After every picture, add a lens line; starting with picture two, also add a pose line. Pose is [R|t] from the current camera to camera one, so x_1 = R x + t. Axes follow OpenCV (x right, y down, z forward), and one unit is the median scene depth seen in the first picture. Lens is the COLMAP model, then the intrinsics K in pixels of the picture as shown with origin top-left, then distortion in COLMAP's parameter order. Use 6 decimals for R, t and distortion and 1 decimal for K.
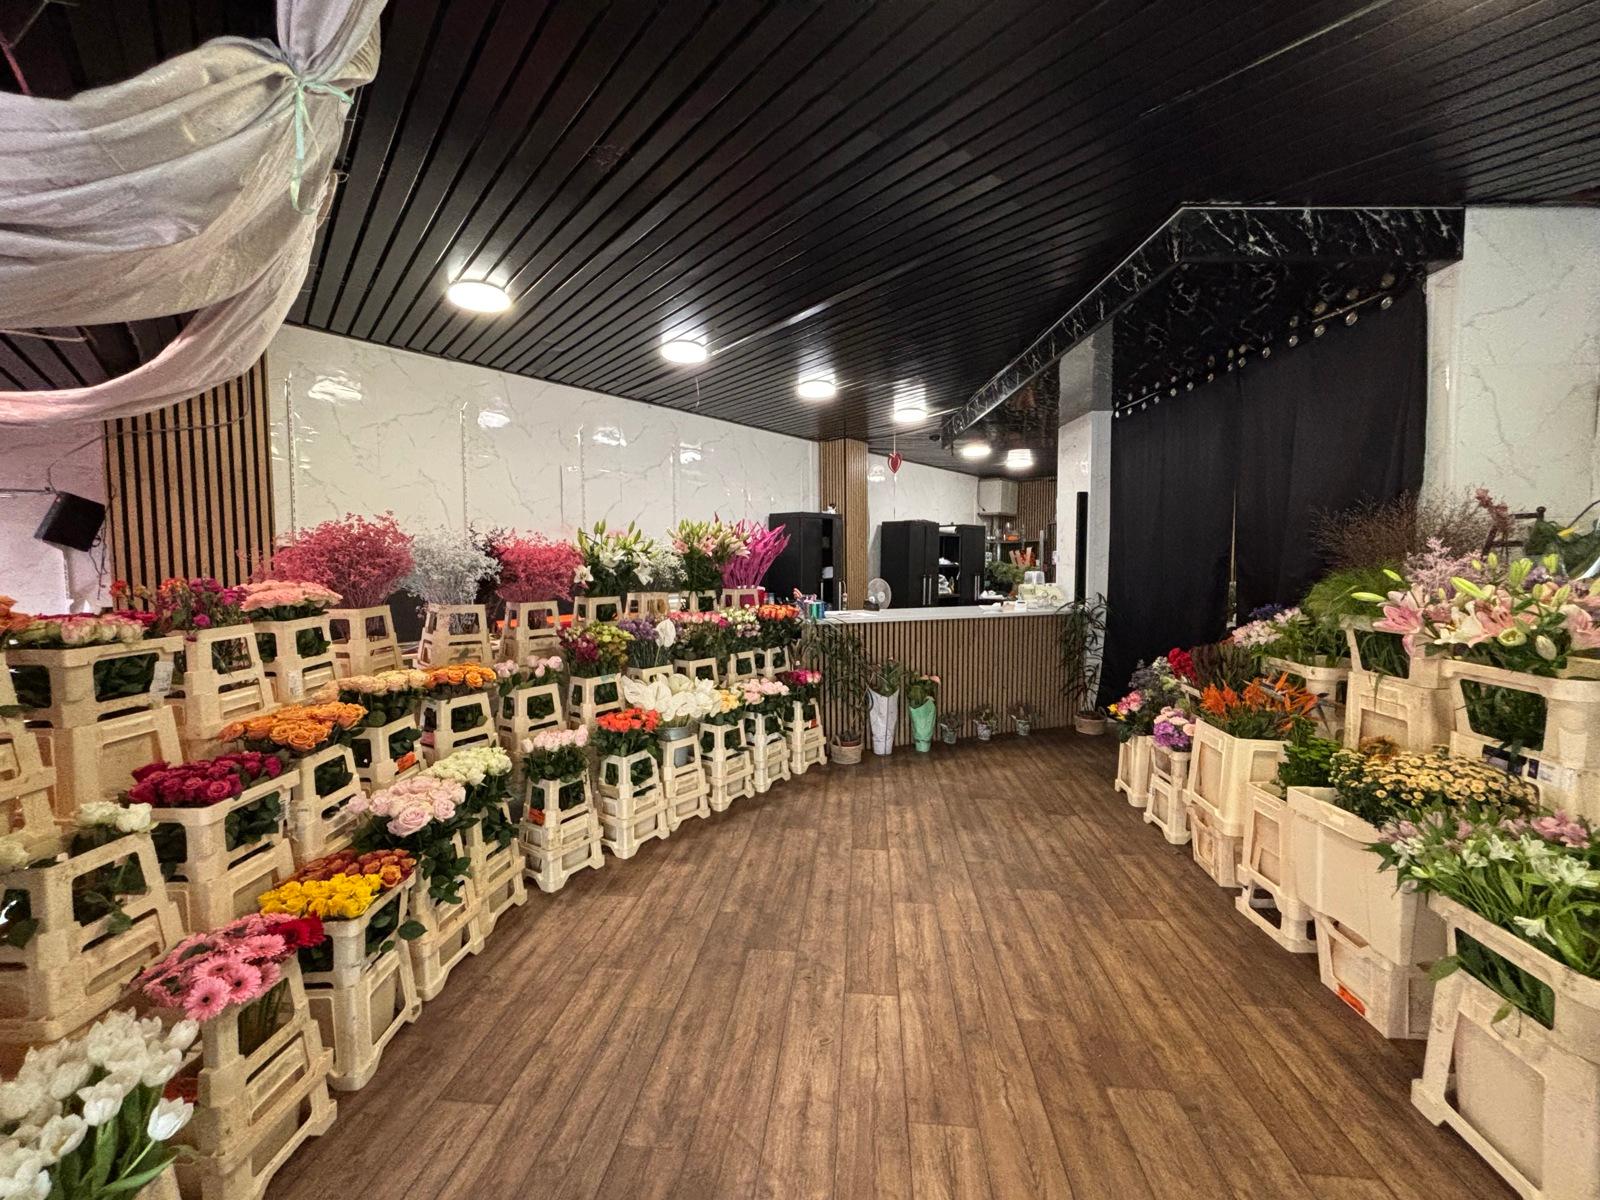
lens RADIAL K [[641.1, 0, 802.2], [0, 641.1, 595.6], [0, 0, 1]] dist [0.004895, -0.000628]
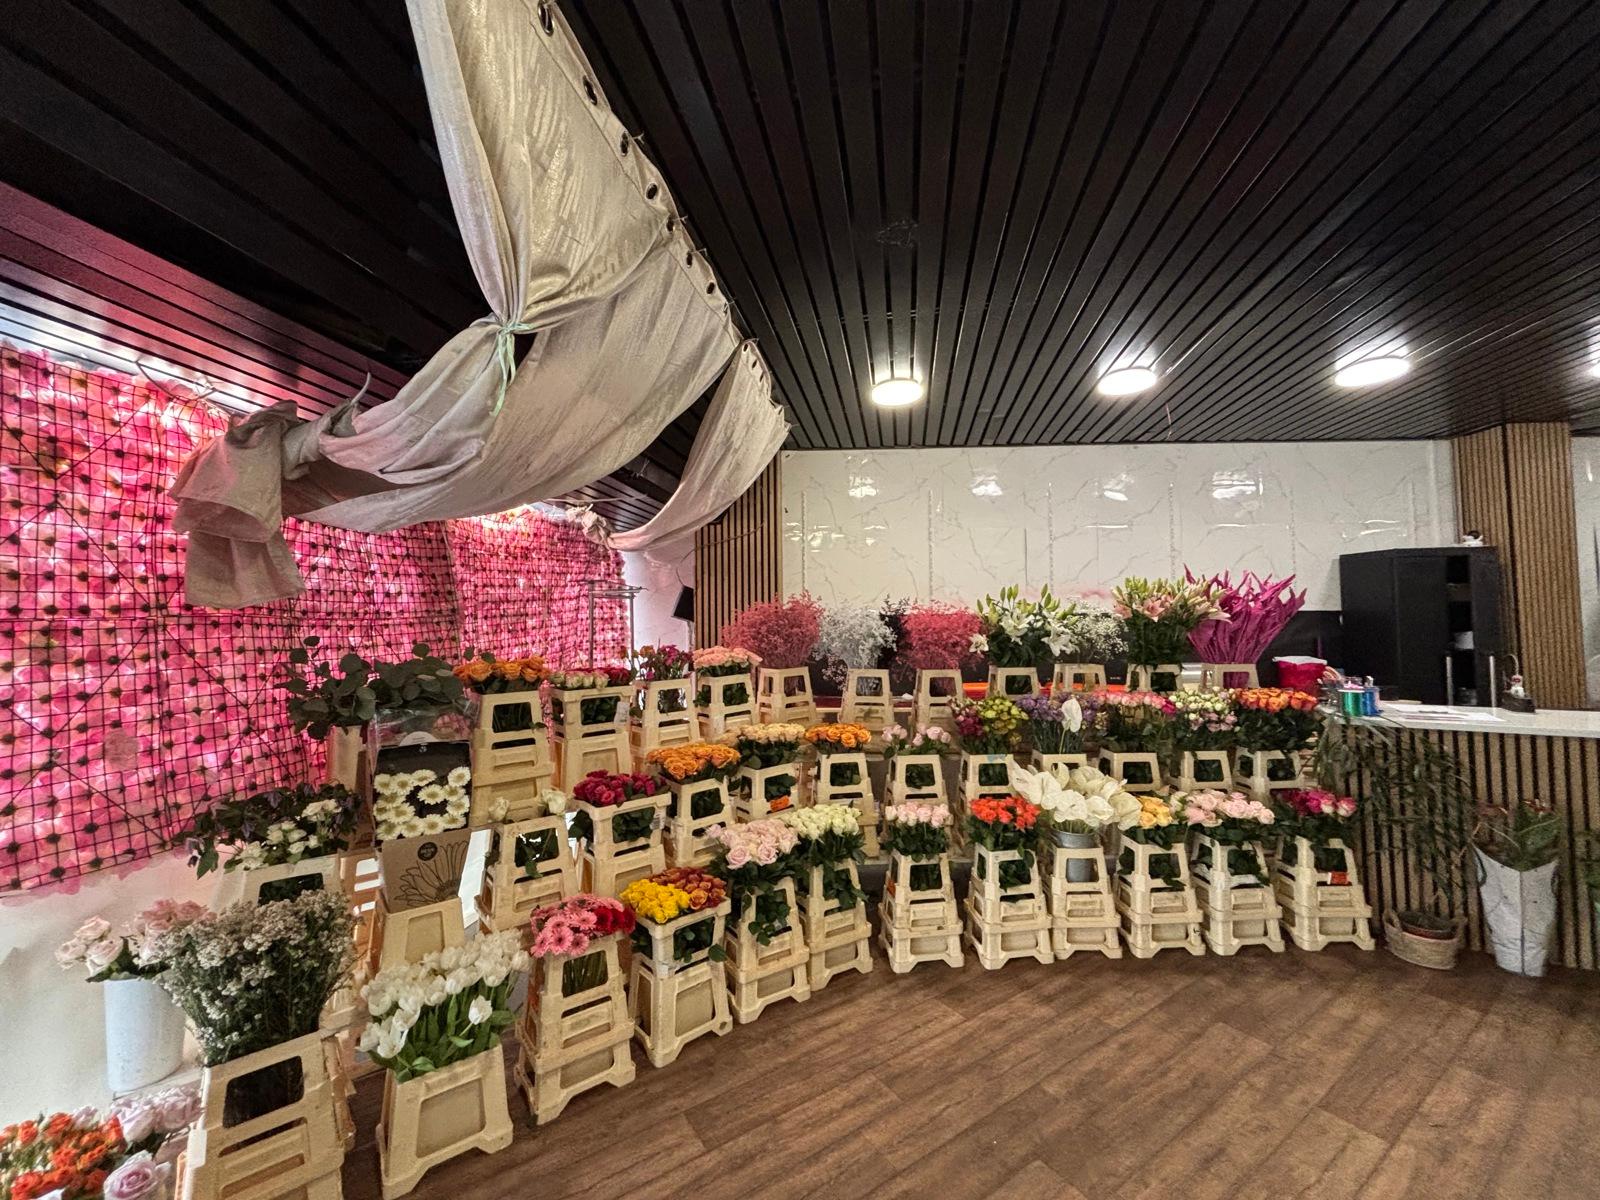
lens RADIAL K [[641.1, 0, 802.2], [0, 641.1, 595.6], [0, 0, 1]] dist [0.004895, -0.000628]
pose [[0.637260, -0.030824, -0.770032, 0.225290], [-0.033954, 0.997106, -0.068013, -0.029867], [0.769901, 0.069488, 0.634369, 0.180410]]
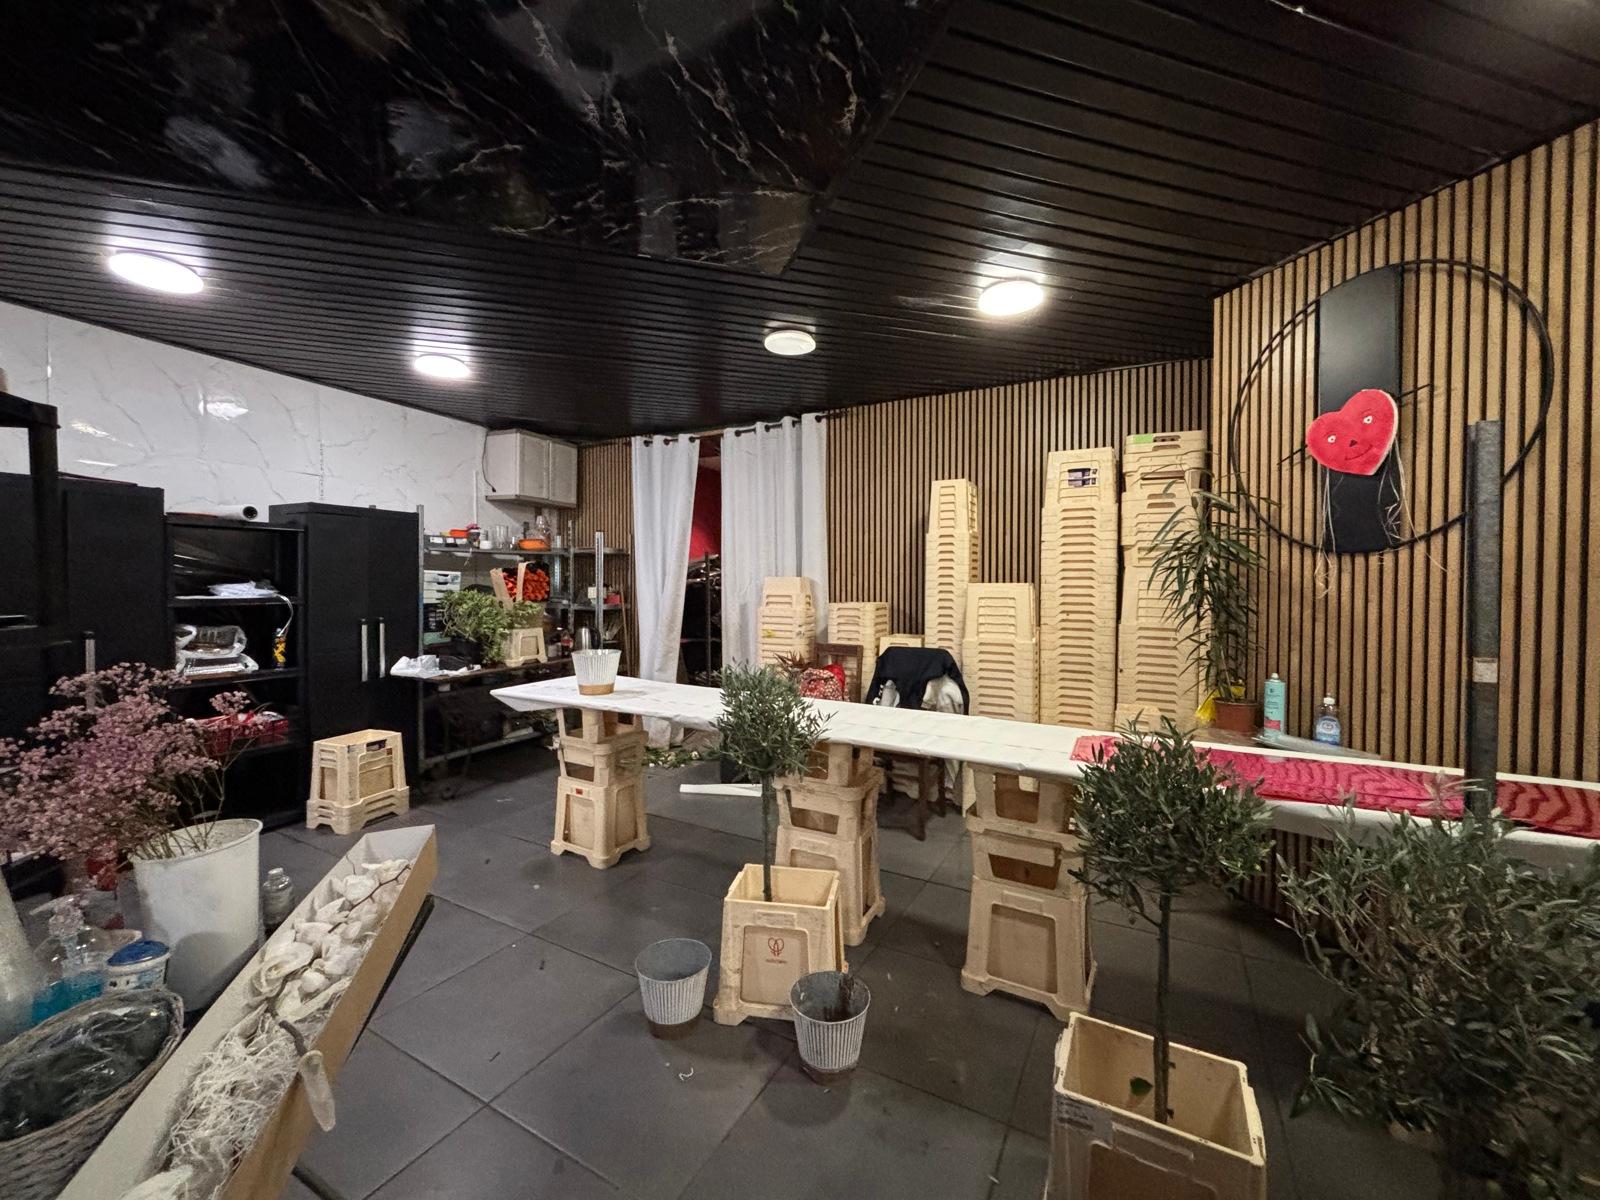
lens RADIAL K [[647.8, 0, 801.8], [0, 647.8, 596.2], [0, 0, 1]] dist [-0.006171, 0.000940]
pose [[0.951287, 0.002648, 0.308295, 1.097313], [0.008228, 0.999389, -0.033972, -0.087181], [-0.308197, 0.034854, 0.950684, 1.317071]]
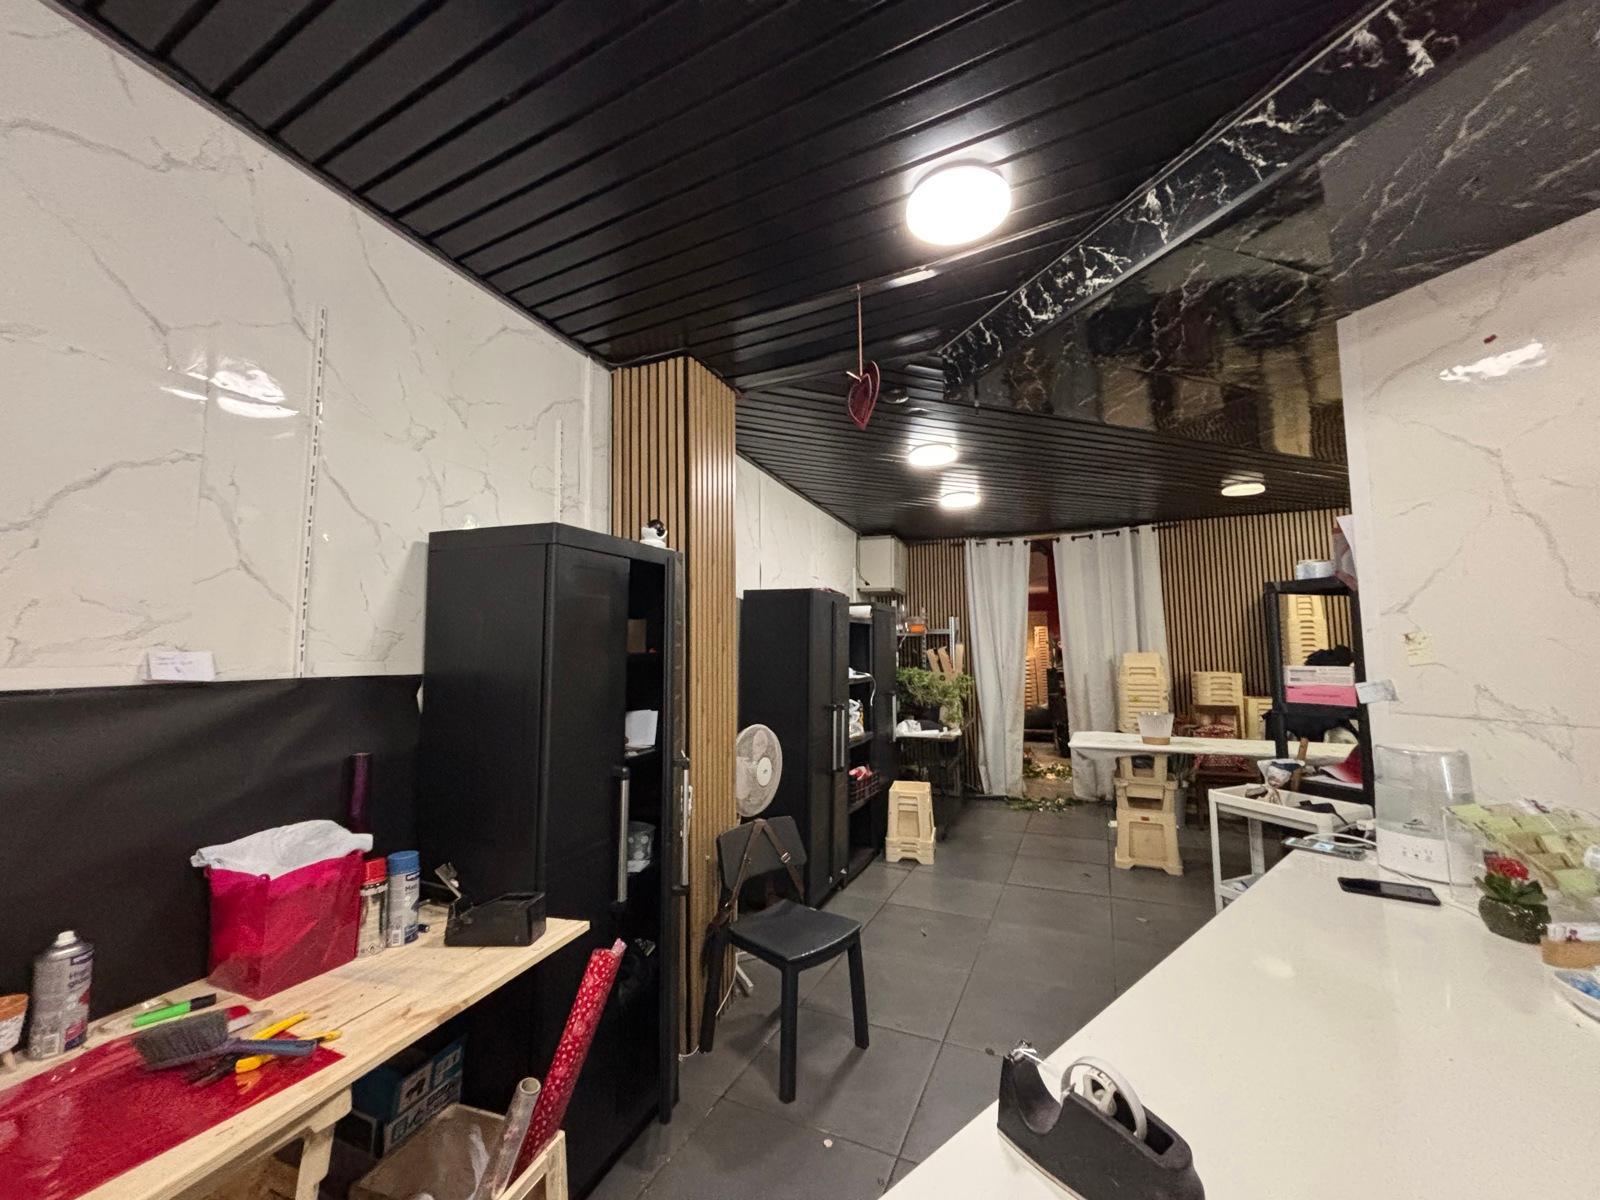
lens RADIAL K [[639.7, 0, 804.1], [0, 639.7, 592.7], [0, 0, 1]] dist [-0.012529, 0.000048]
pose [[0.932764, 0.027854, 0.359409, -0.000669], [0.024306, 0.989882, -0.139797, -0.117363], [-0.359666, 0.139134, 0.922649, 1.354901]]
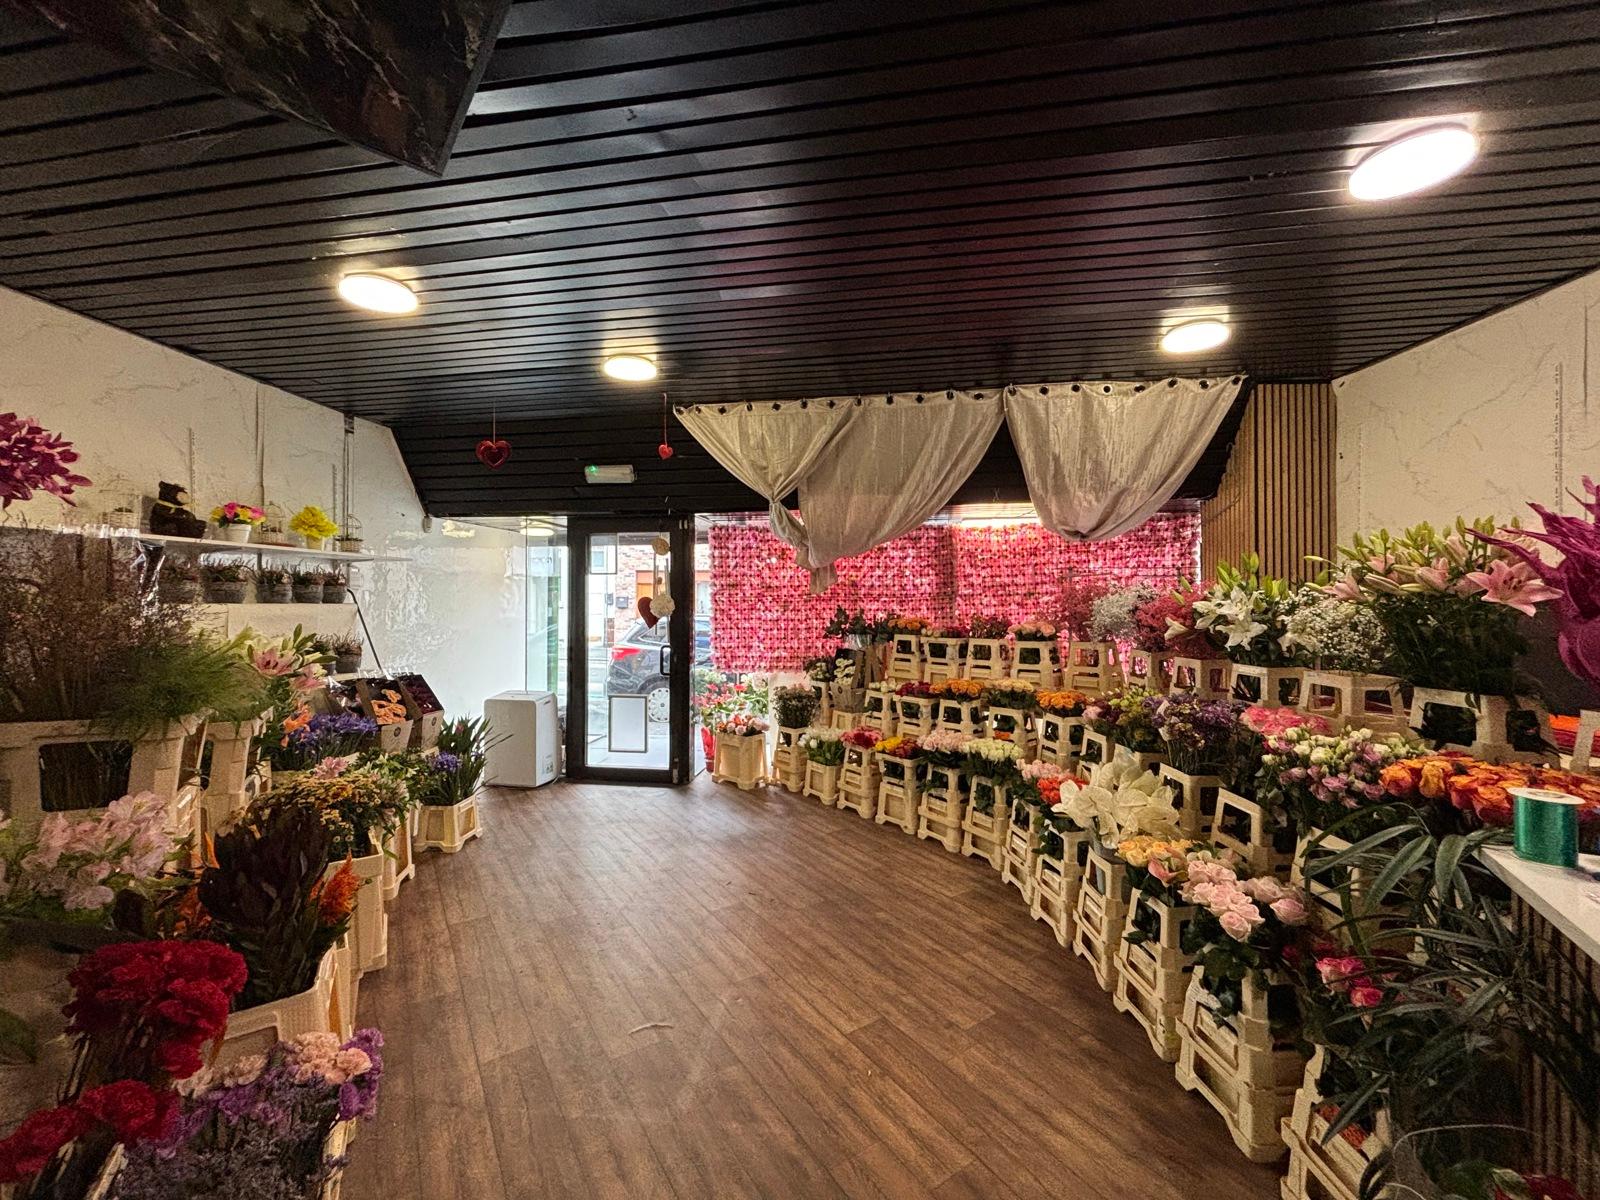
lens RADIAL K [[647.8, 0, 801.8], [0, 647.8, 596.2], [0, 0, 1]] dist [-0.006171, 0.000940]
pose [[-0.774615, 0.005313, -0.632411, 0.533703], [-0.024383, 0.998970, 0.038258, -0.091744], [0.631963, 0.045056, -0.773688, 1.306951]]
